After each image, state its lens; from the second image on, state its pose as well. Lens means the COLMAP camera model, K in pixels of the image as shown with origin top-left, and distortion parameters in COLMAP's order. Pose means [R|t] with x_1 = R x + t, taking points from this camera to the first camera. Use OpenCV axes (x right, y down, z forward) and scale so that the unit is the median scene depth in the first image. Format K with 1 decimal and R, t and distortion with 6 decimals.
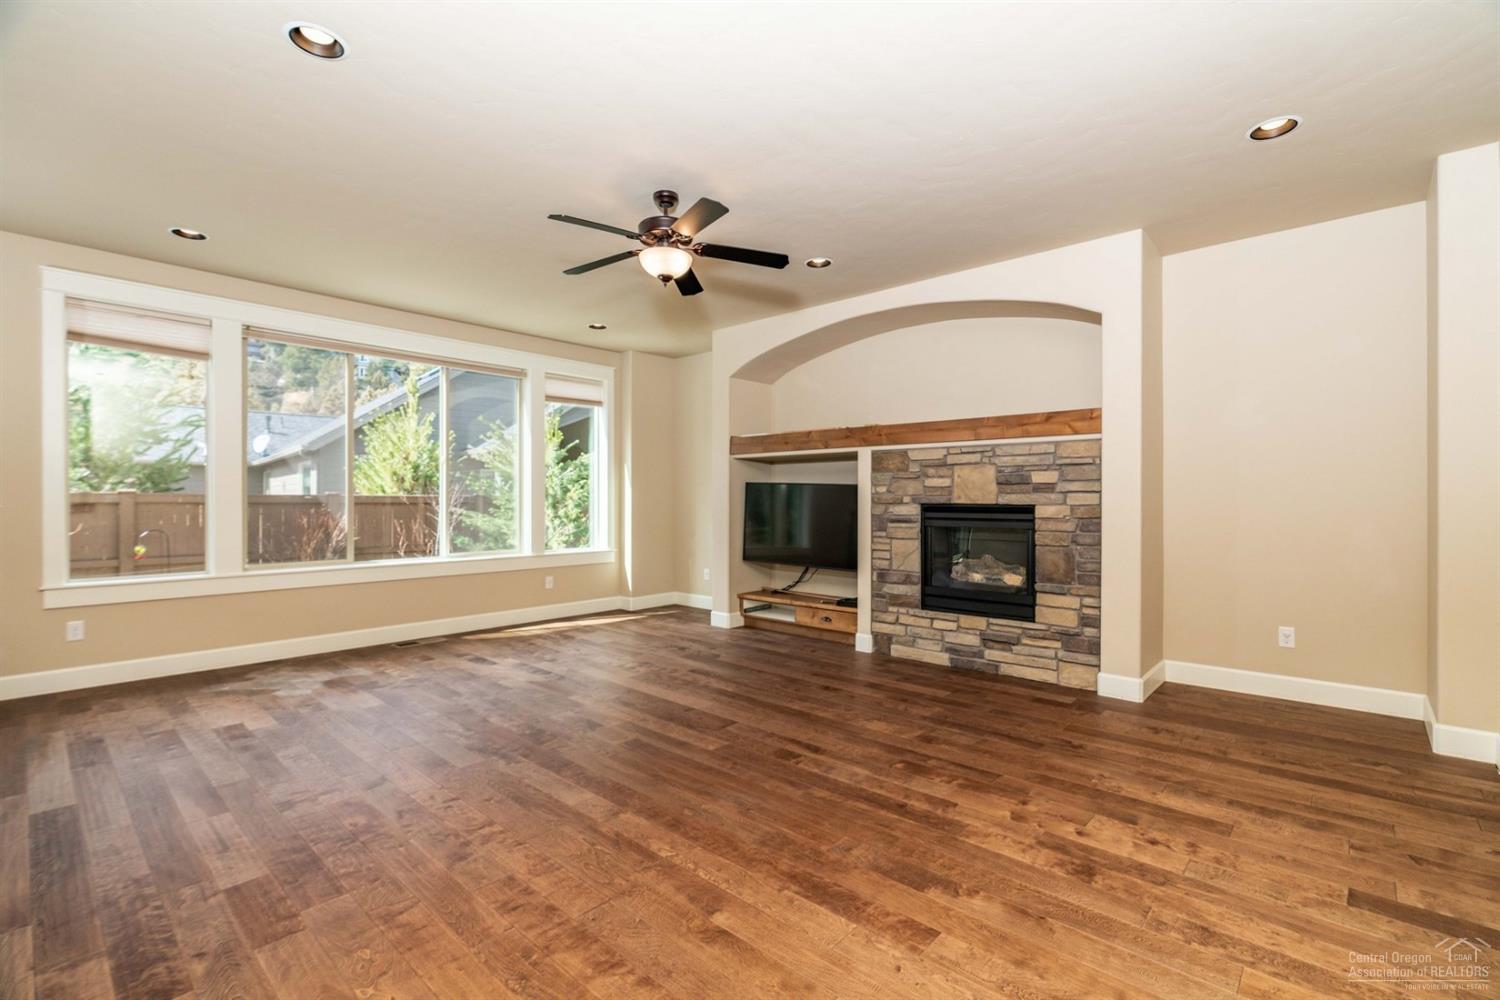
lens RADIAL K [[670.7, 0, 750.0], [0, 670.7, 500.0], [0, 0, 1]] dist [-0.003015, 0.000751]
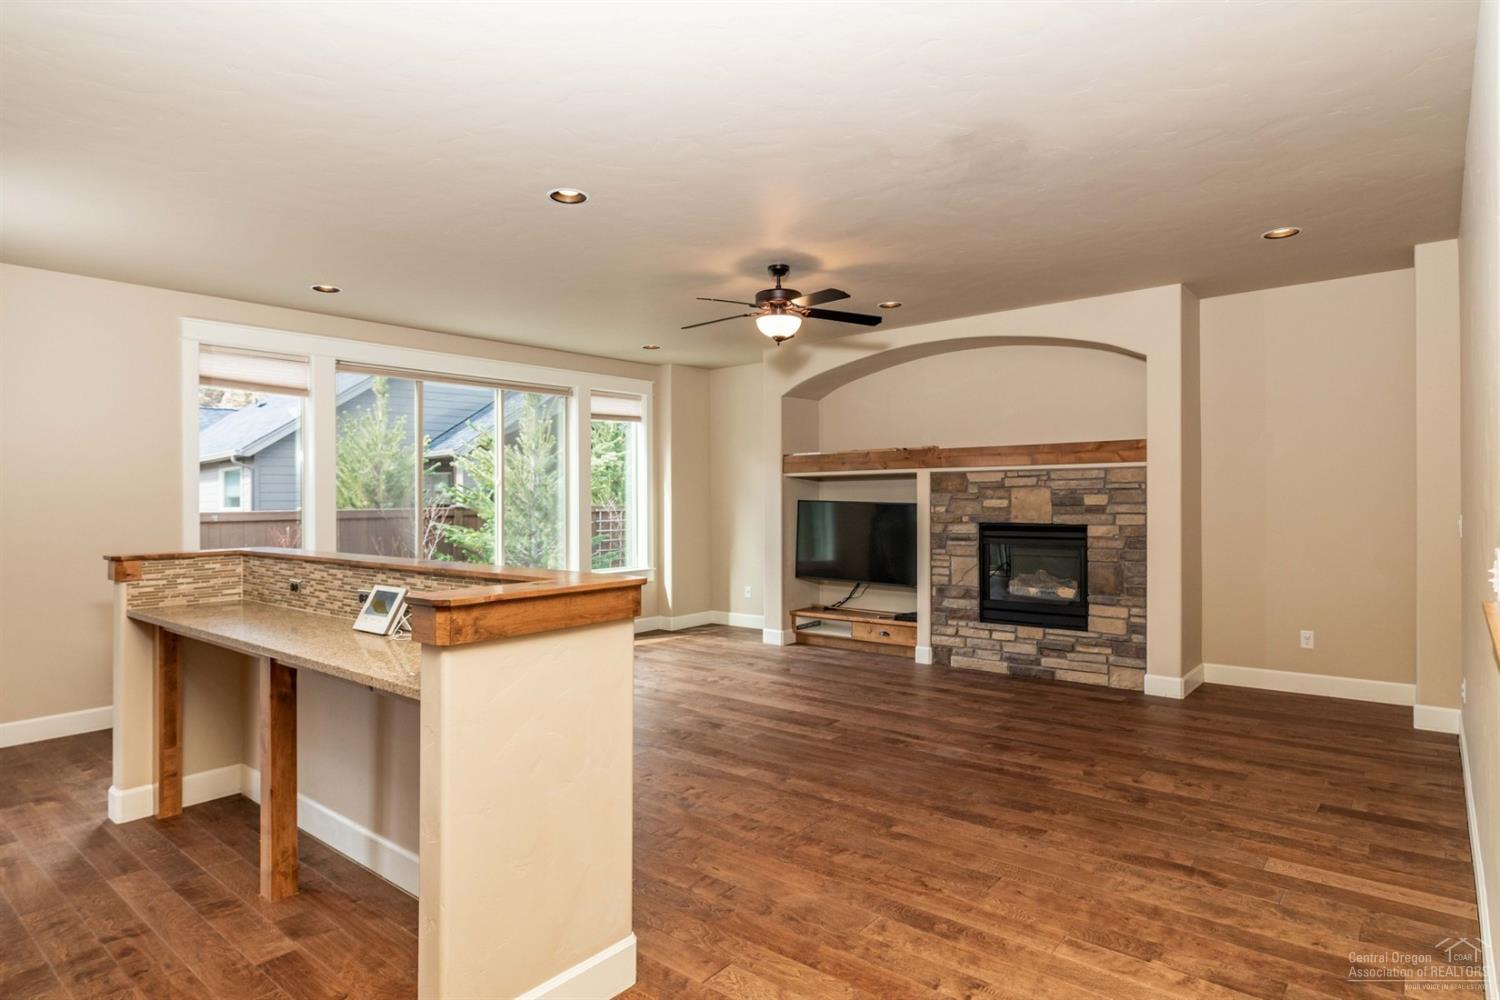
lens RADIAL K [[827.9, 0, 750.5], [0, 827.9, 508.7], [0, 0, 1]] dist [0.005081, -0.000587]
pose [[0.998957, -0.012319, 0.043960, -0.197841], [0.011751, 0.999845, 0.013149, -0.045915], [-0.044115, -0.012618, 0.998947, -0.355124]]
